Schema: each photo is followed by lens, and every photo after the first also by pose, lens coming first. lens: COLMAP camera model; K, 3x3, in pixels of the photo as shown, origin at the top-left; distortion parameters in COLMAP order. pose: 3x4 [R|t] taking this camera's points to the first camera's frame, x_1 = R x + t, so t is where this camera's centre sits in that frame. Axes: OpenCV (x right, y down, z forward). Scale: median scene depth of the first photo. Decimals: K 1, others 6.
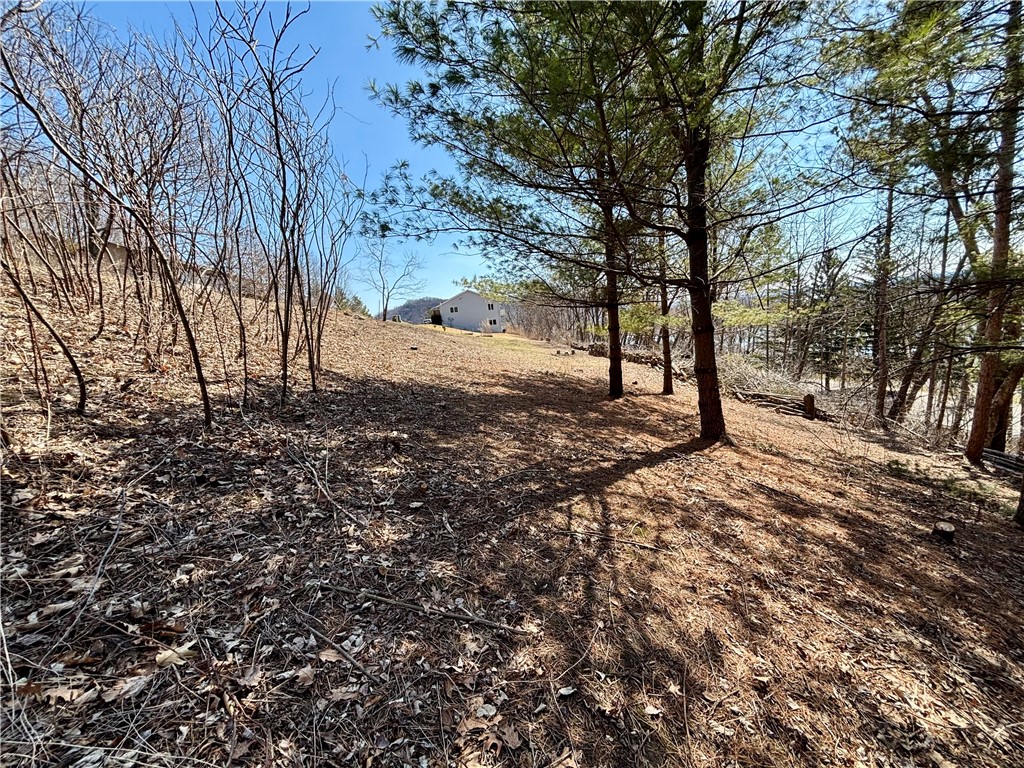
lens RADIAL K [[410.1, 0, 512.0], [0, 410.1, 384.0], [0, 0, 1]] dist [-0.011022, 0.002714]
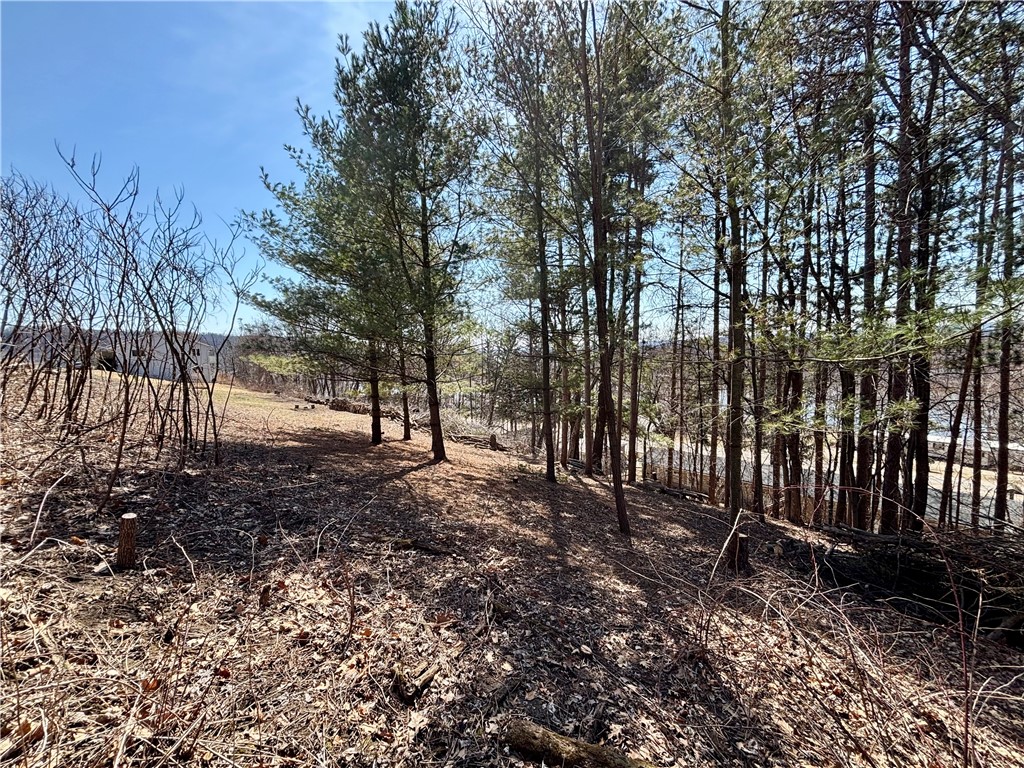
lens RADIAL K [[410.1, 0, 512.0], [0, 410.1, 384.0], [0, 0, 1]] dist [-0.011022, 0.002714]
pose [[0.798659, 0.020088, 0.601449, -0.180372], [0.052394, 0.993326, -0.102751, -0.002107], [-0.599499, 0.113575, 0.792276, -0.343470]]
